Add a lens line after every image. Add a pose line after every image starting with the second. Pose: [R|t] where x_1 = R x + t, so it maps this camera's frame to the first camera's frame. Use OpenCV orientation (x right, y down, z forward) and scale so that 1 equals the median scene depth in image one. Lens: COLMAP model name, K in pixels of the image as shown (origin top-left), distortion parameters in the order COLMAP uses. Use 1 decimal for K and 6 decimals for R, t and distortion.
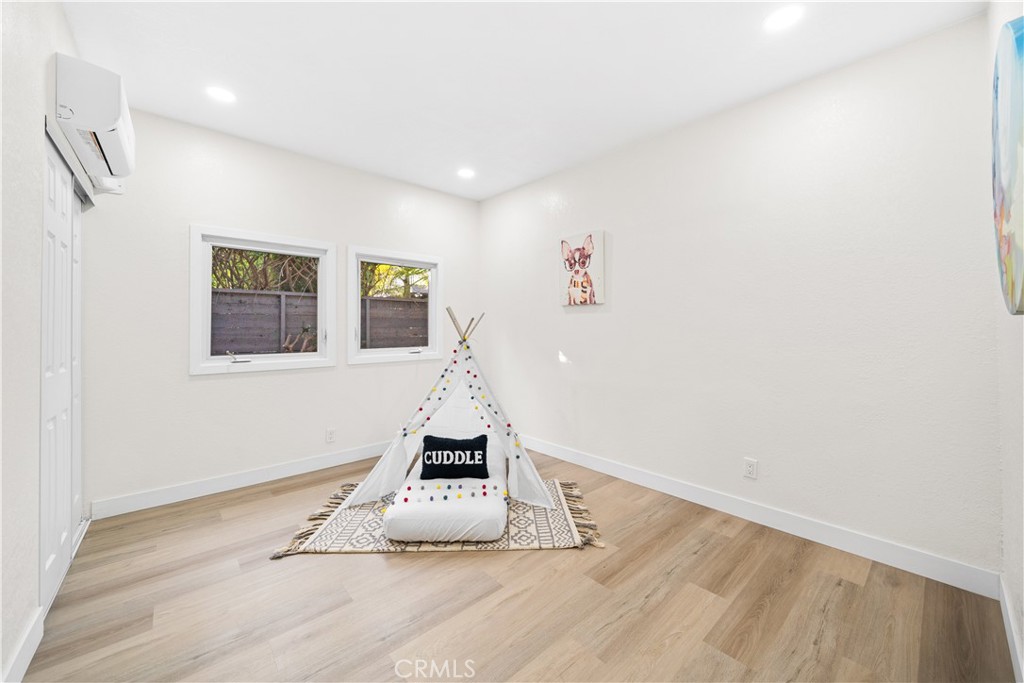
lens RADIAL K [[392.8, 0, 513.0], [0, 392.8, 324.7], [0, 0, 1]] dist [0.000053, 0.000061]
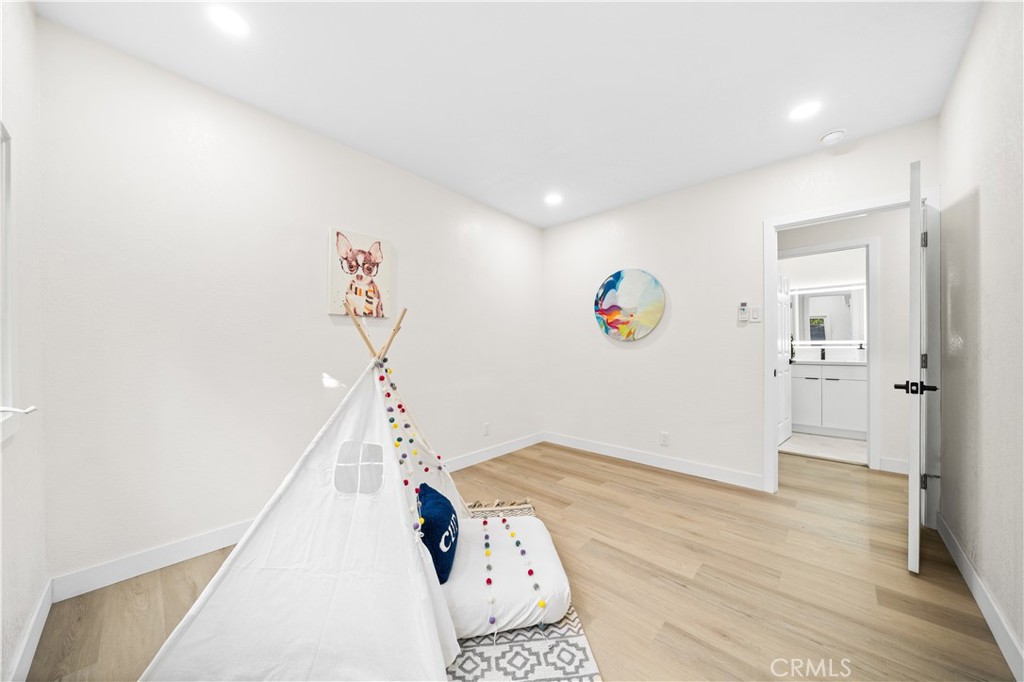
lens RADIAL K [[352.3, 0, 506.9], [0, 352.3, 346.4], [0, 0, 1]] dist [-0.005982, 0.000036]
pose [[-0.092747, -0.000064, 0.995690, -0.641002], [-0.006914, 0.999976, -0.000579, 0.013970], [-0.995666, -0.006938, -0.092746, 0.767195]]
